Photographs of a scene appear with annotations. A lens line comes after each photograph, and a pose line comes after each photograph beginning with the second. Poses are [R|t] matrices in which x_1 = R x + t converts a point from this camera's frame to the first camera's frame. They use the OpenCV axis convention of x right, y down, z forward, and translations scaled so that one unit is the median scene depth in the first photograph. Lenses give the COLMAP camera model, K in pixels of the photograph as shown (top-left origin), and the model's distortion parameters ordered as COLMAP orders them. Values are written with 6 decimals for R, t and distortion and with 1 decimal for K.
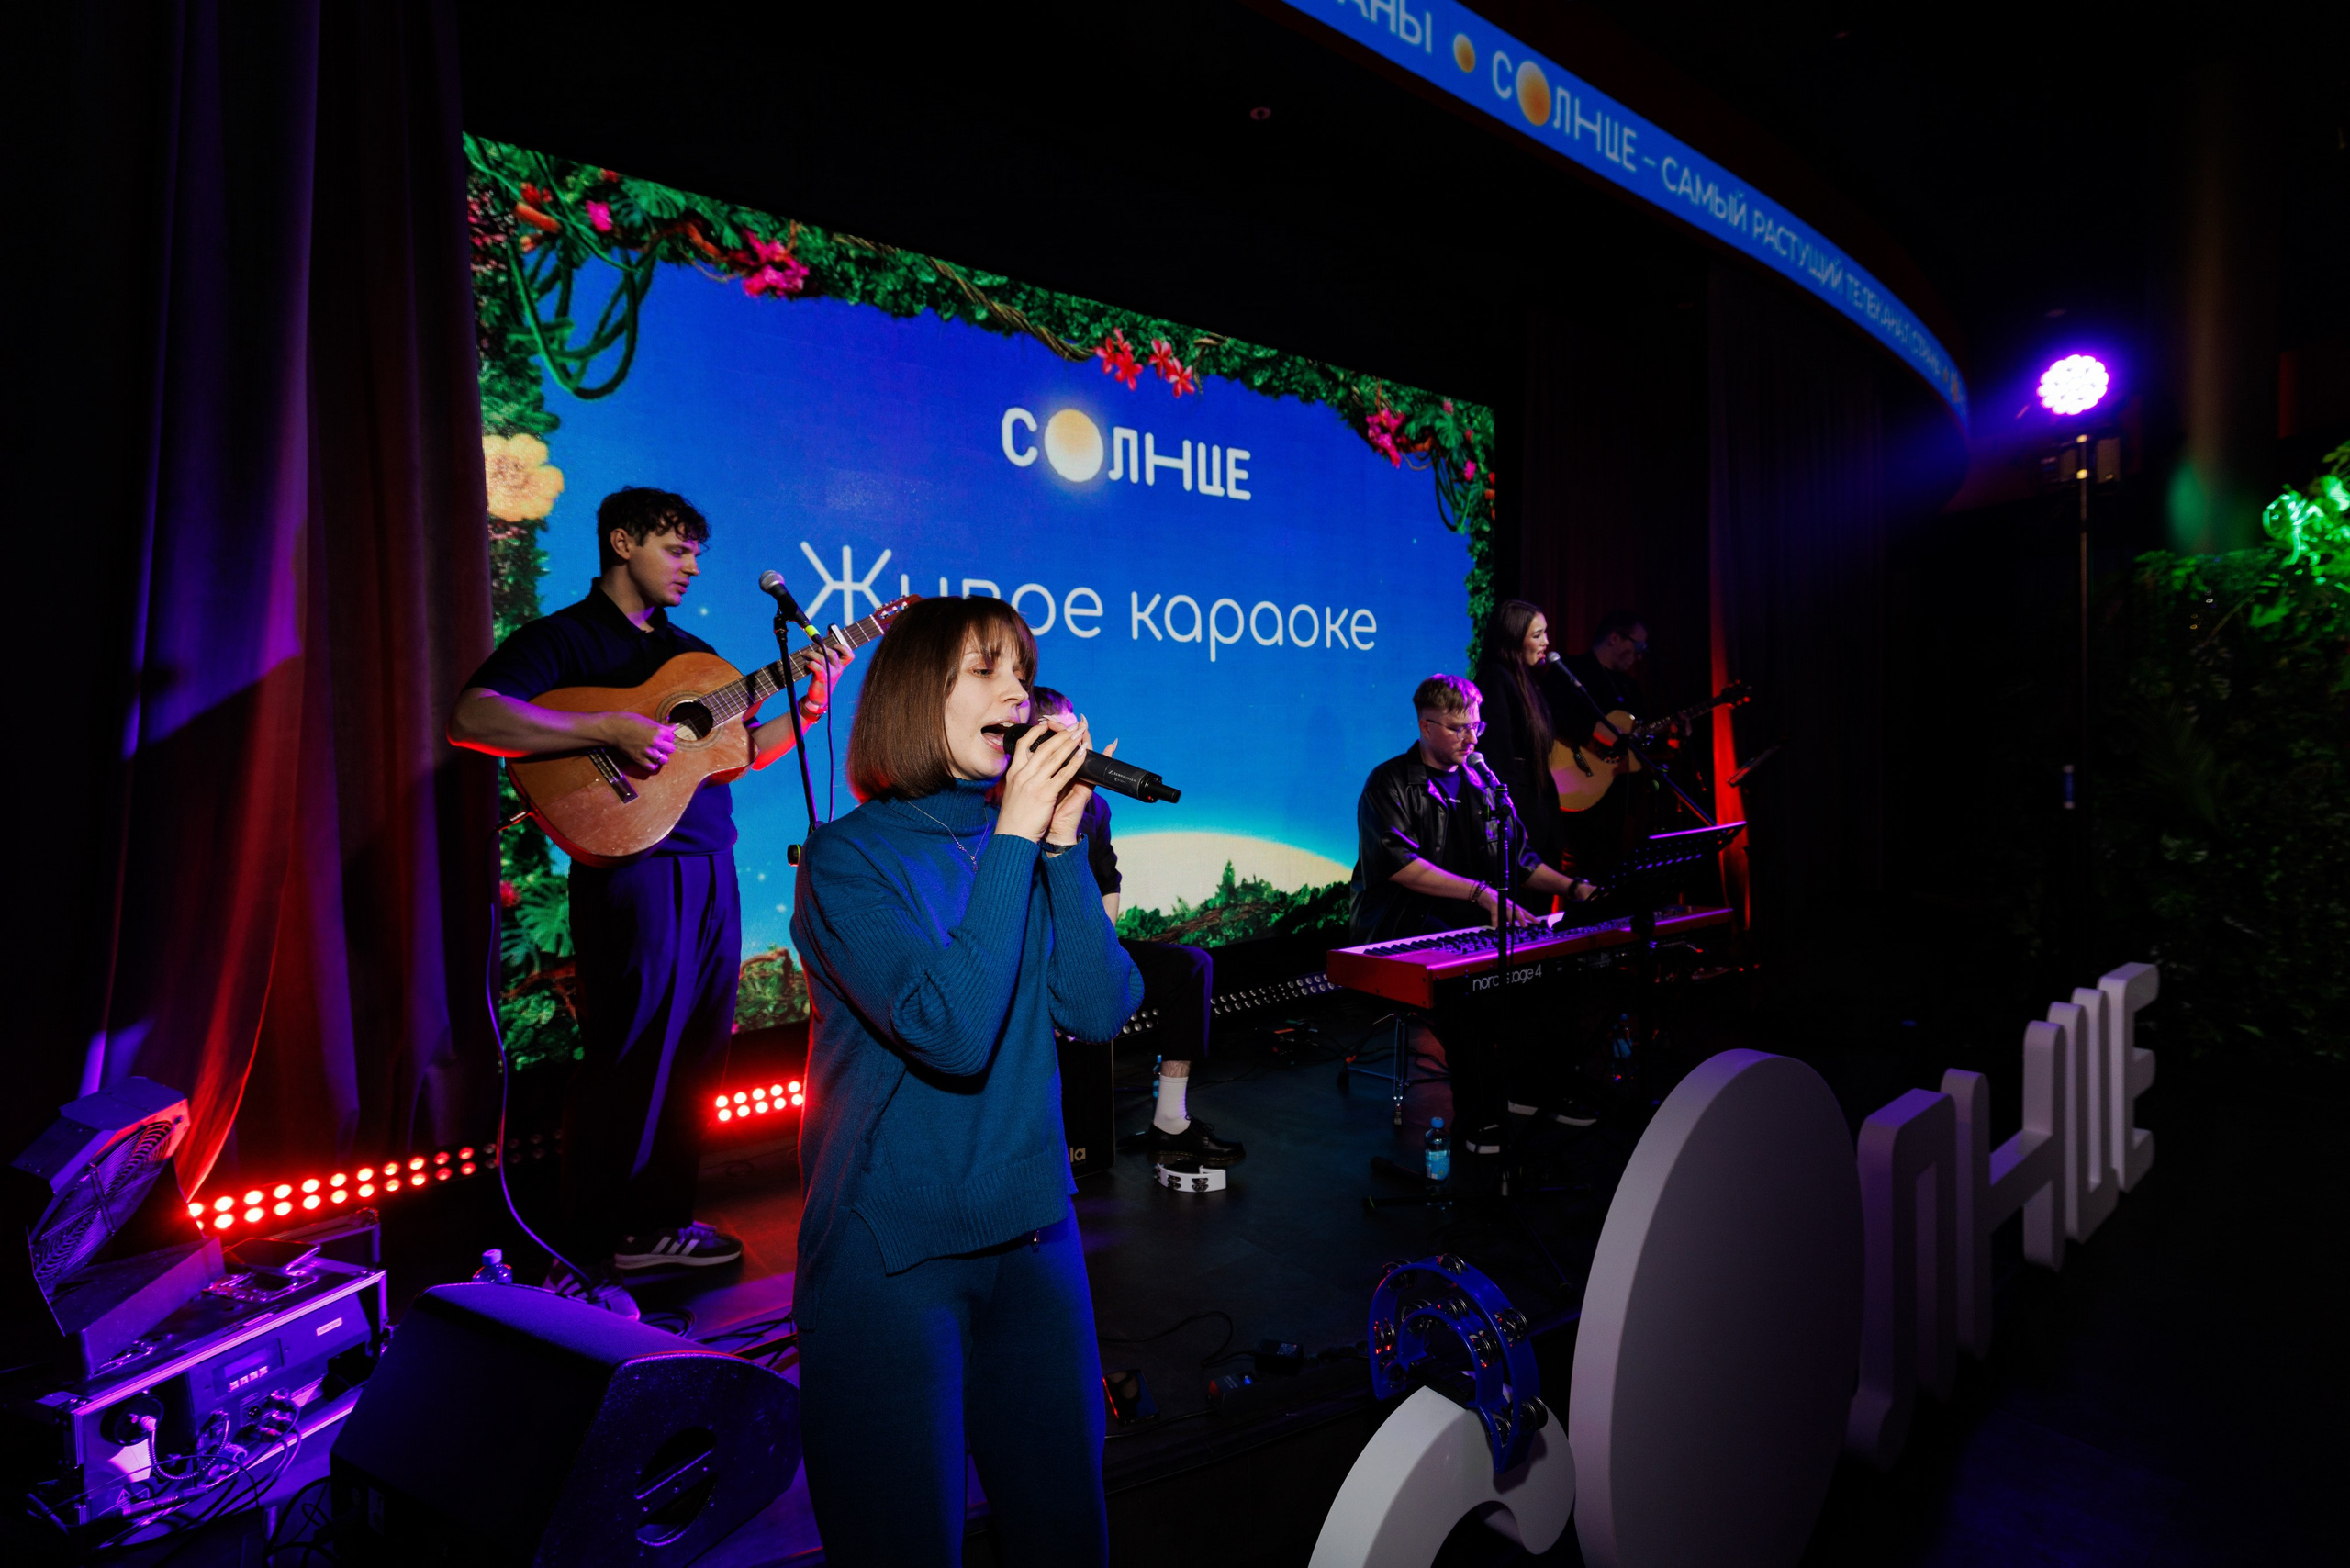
lens RADIAL K [[1149.2, 0, 1197.2], [0, 1149.2, 782.4], [0, 0, 1]] dist [0.001922, 0.000654]
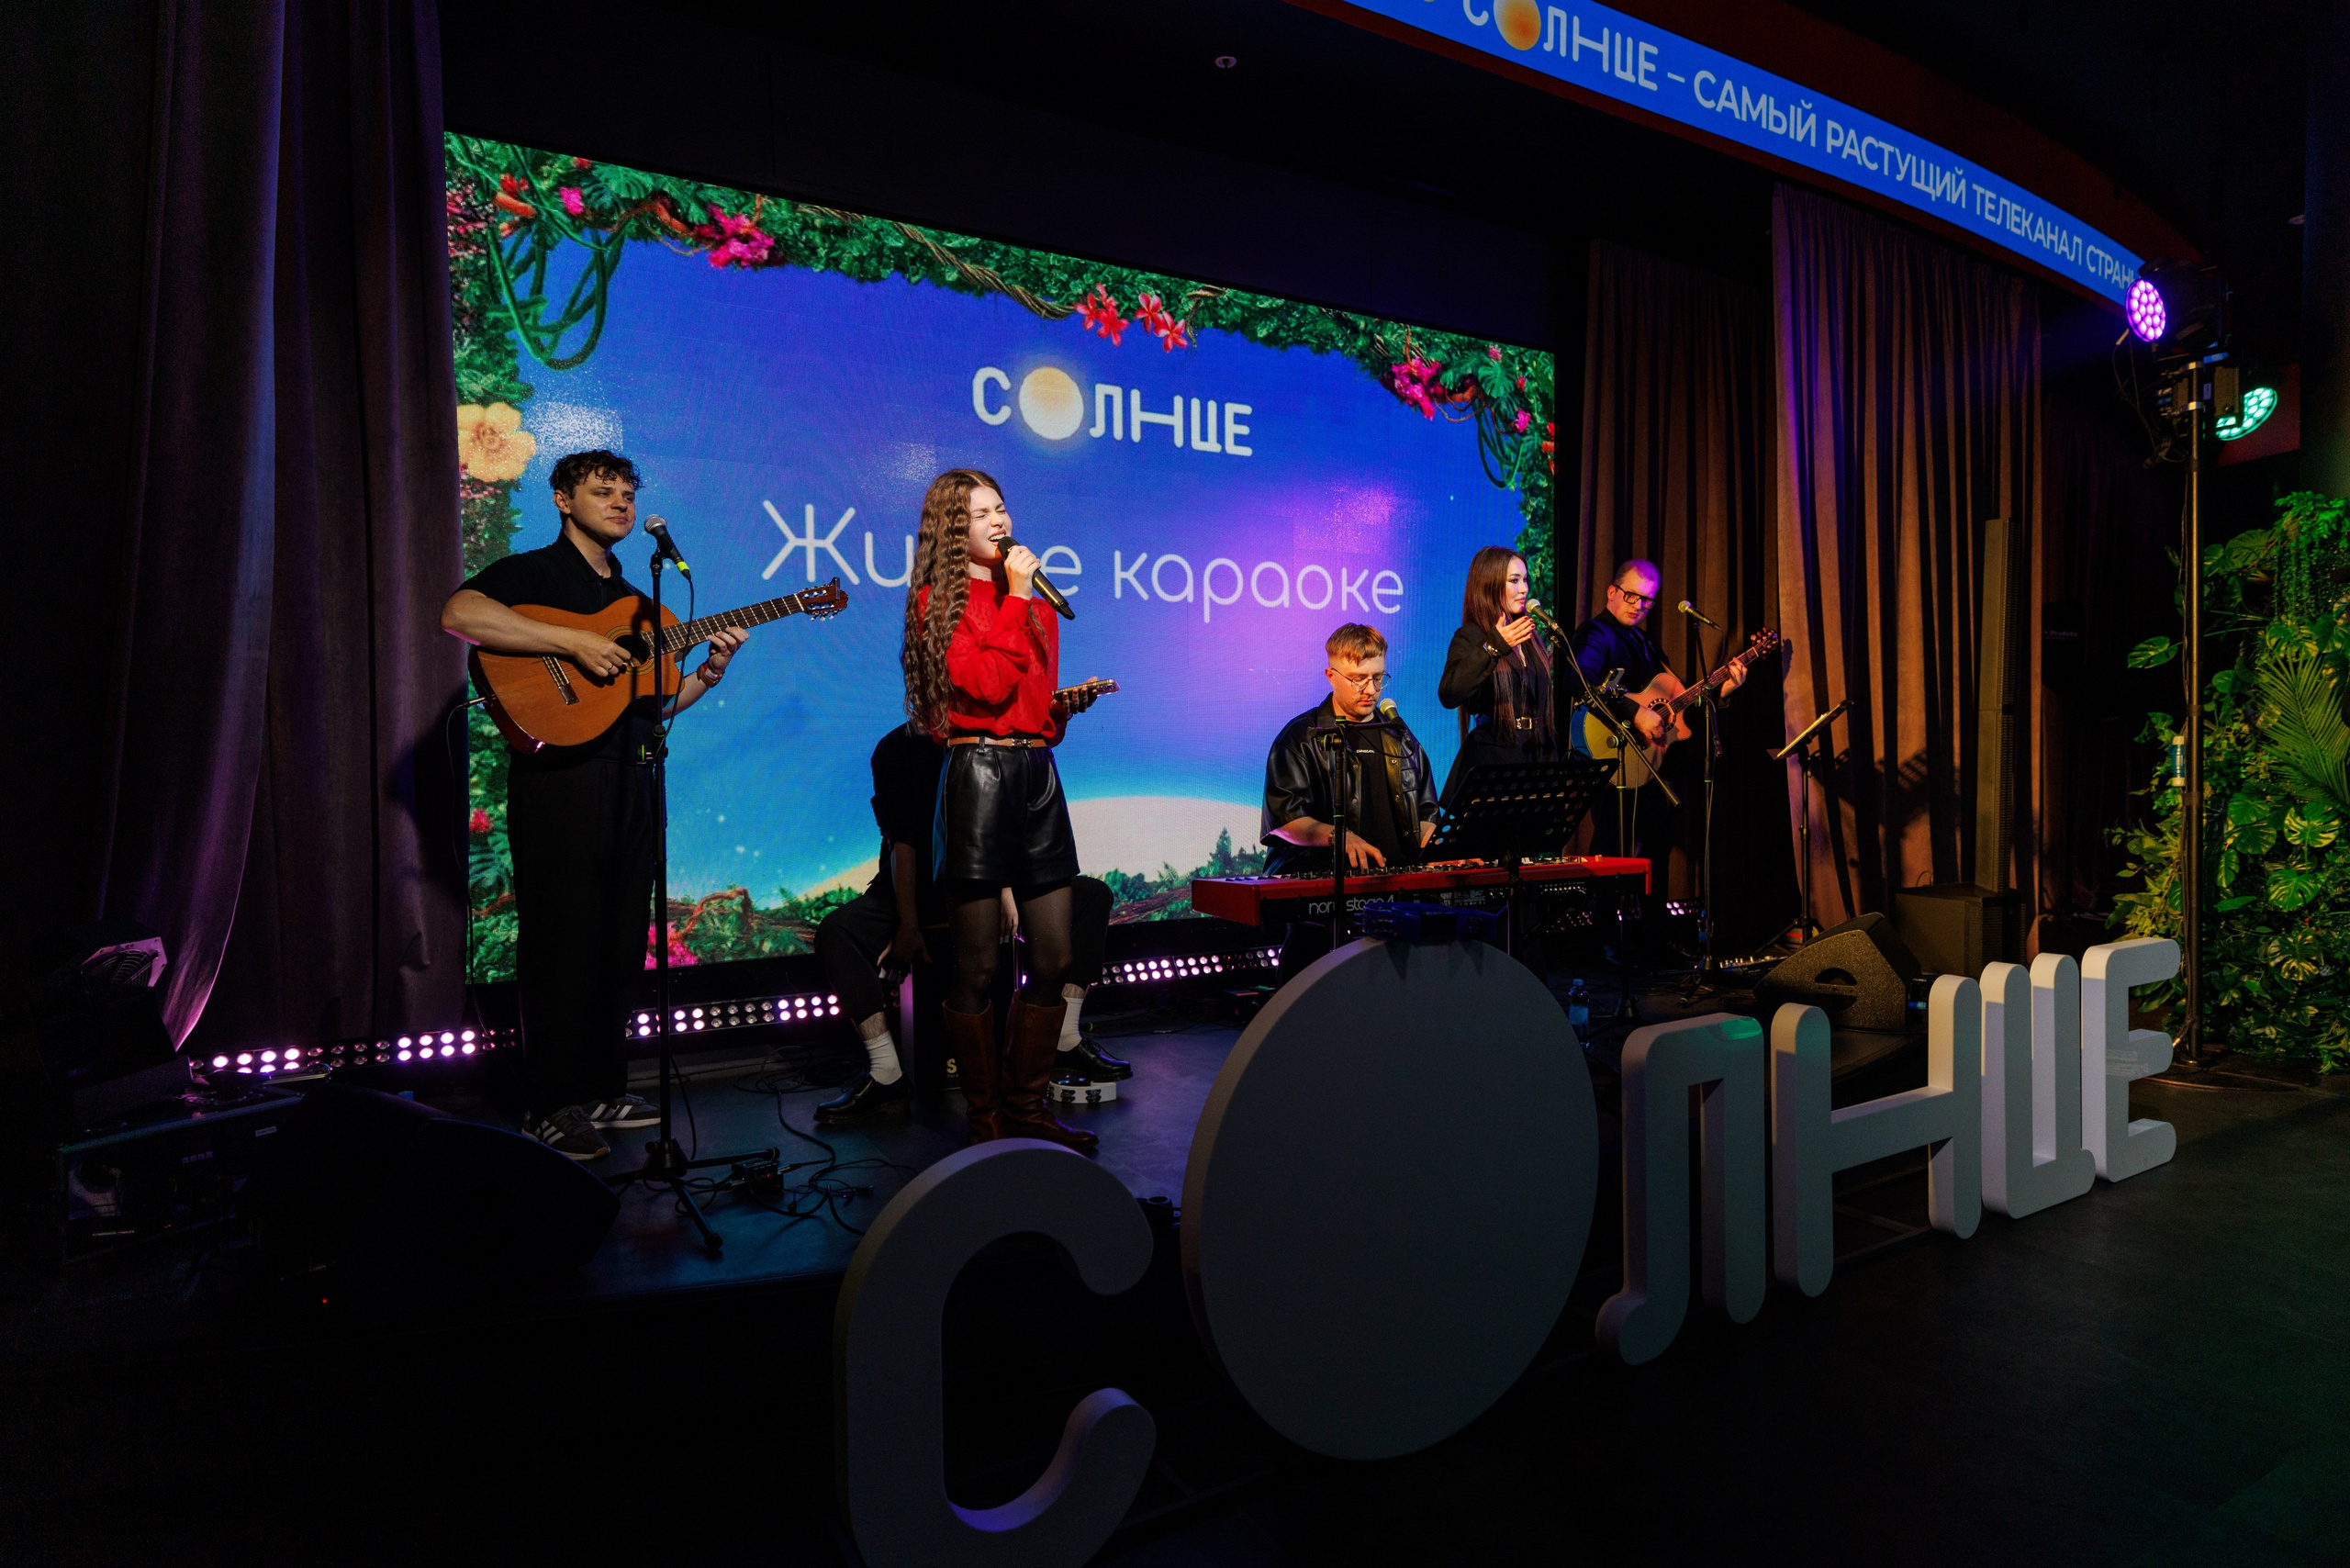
lens RADIAL K [[1307.4, 0, 1221.8], [0, 1307.4, 799.0], [0, 0, 1]] dist [0.012223, -0.009850]
pose [[0.989348, 0.011847, -0.145083, 0.204322], [-0.012494, 0.999916, -0.003549, 0.051716], [0.145029, 0.005324, 0.989413, -0.099417]]
